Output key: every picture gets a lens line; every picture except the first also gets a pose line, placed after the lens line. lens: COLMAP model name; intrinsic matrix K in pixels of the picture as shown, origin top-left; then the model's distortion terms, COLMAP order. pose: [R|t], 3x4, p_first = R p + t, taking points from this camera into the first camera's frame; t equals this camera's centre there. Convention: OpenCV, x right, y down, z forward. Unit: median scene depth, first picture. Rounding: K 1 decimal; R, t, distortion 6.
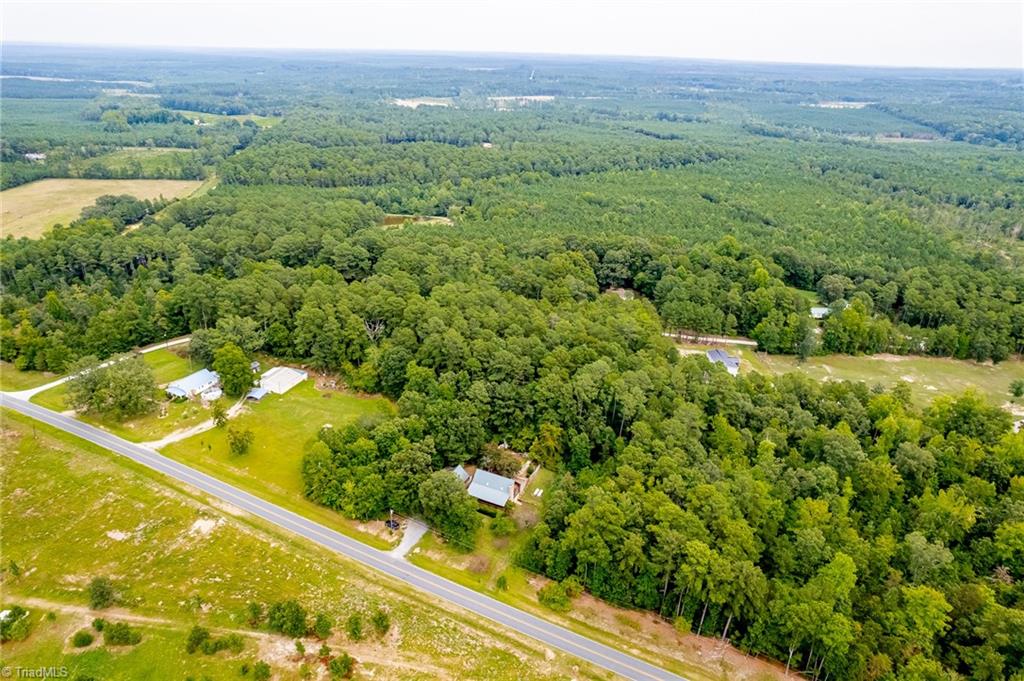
lens RADIAL K [[649.3, 0, 512.0], [0, 649.3, 340.5], [0, 0, 1]] dist [-0.061556, 0.055388]
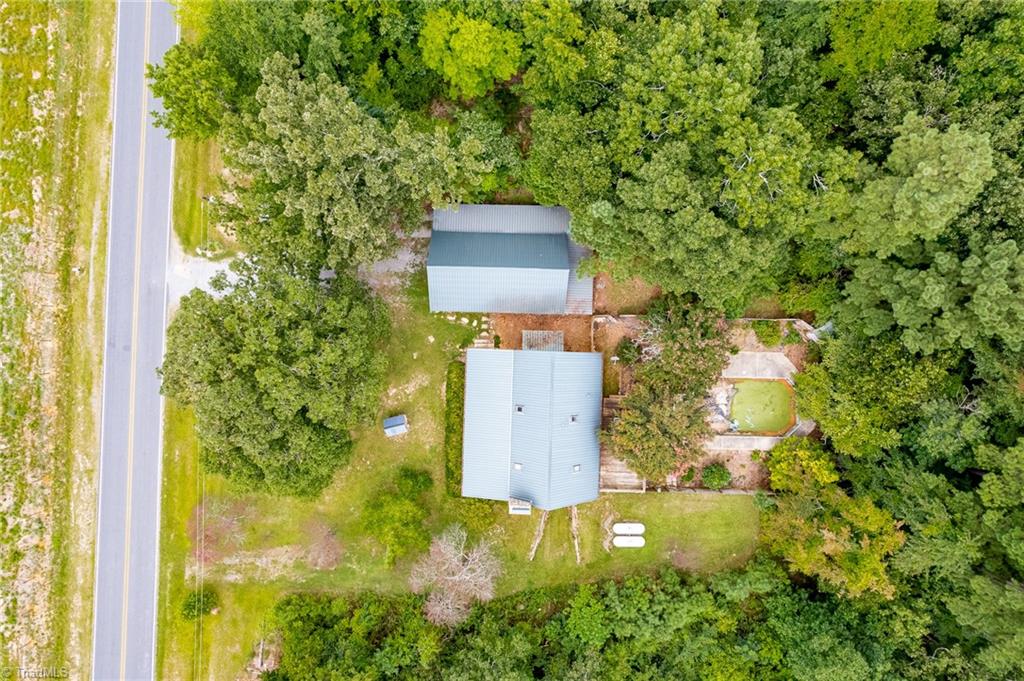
lens RADIAL K [[649.3, 0, 512.0], [0, 649.3, 340.5], [0, 0, 1]] dist [-0.061556, 0.055388]
pose [[0.408287, 0.912592, -0.021867, -0.058387], [-0.378992, 0.191254, 0.905421, -0.036325], [0.830462, -0.361384, 0.423952, 0.860702]]
